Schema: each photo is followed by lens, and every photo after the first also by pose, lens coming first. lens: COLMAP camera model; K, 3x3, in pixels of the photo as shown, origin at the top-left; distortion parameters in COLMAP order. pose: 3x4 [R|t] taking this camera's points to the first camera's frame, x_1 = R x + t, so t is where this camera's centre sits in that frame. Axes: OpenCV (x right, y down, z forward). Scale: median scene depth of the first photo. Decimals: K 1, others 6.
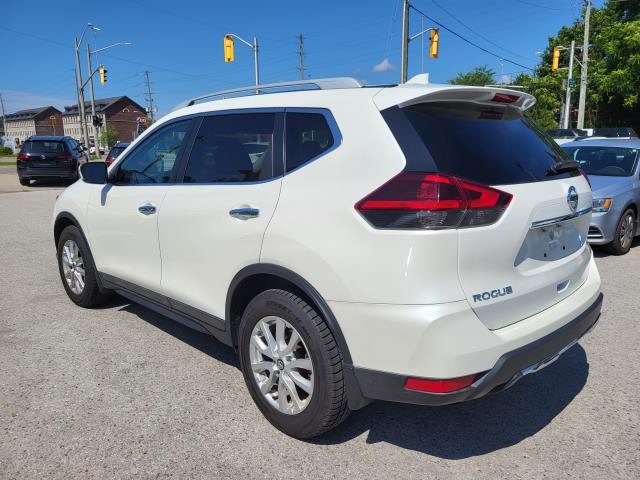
lens RADIAL K [[478.9, 0, 320.0], [0, 478.9, 240.0], [0, 0, 1]] dist [0.069680, -0.055622]
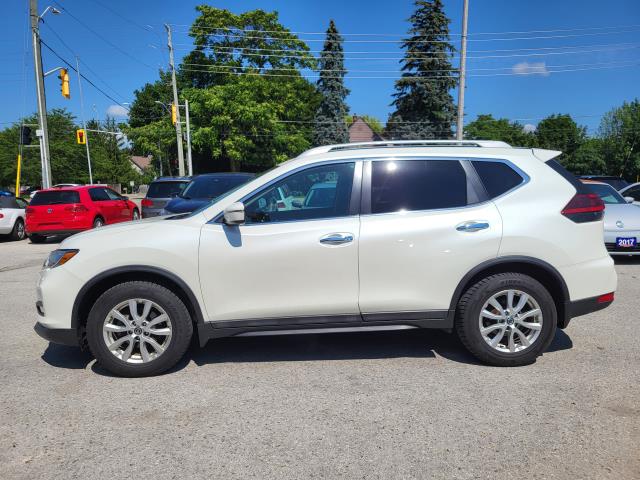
lens RADIAL K [[478.9, 0, 320.0], [0, 478.9, 240.0], [0, 0, 1]] dist [0.069680, -0.055622]
pose [[0.681106, -0.088701, 0.726792, -1.367956], [0.153232, 0.987922, -0.023029, -0.048626], [-0.715971, 0.127053, 0.686472, 0.284323]]
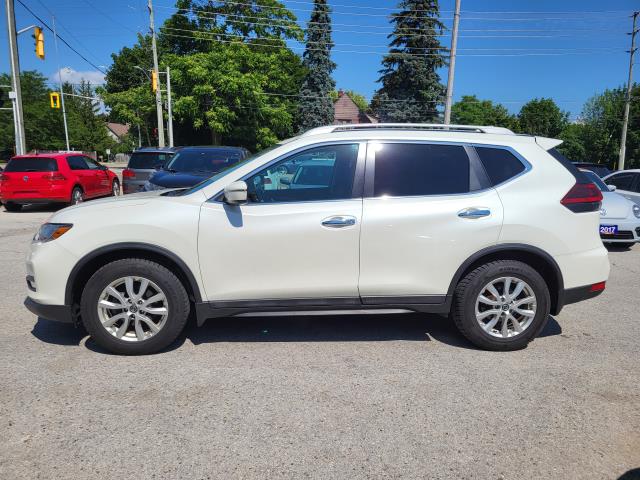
lens RADIAL K [[479.9, 0, 321.3], [0, 479.9, 243.0], [0, 0, 1]] dist [0.066763, -0.047453]
pose [[0.651250, -0.109187, 0.750968, -1.395525], [0.122925, 0.991704, 0.037587, -0.071156], [-0.748841, 0.067834, 0.659268, 0.332094]]
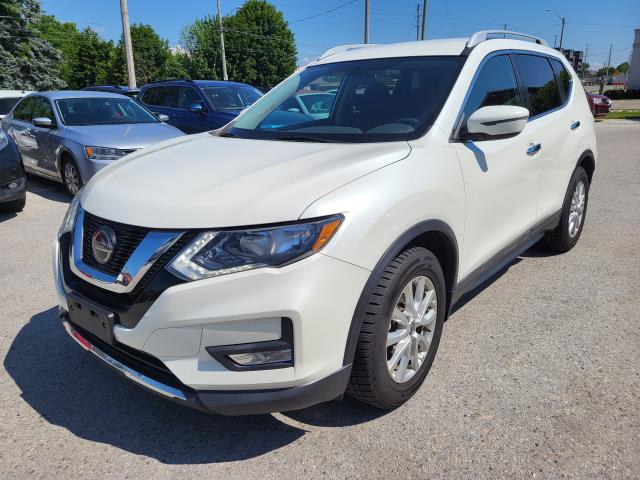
lens RADIAL K [[478.9, 0, 320.0], [0, 478.9, 240.0], [0, 0, 1]] dist [0.069680, -0.055622]
pose [[-0.061716, -0.288214, 0.955575, -1.480209], [0.215337, 0.931008, 0.294712, -0.310002], [-0.974588, 0.223959, 0.004605, 1.647278]]
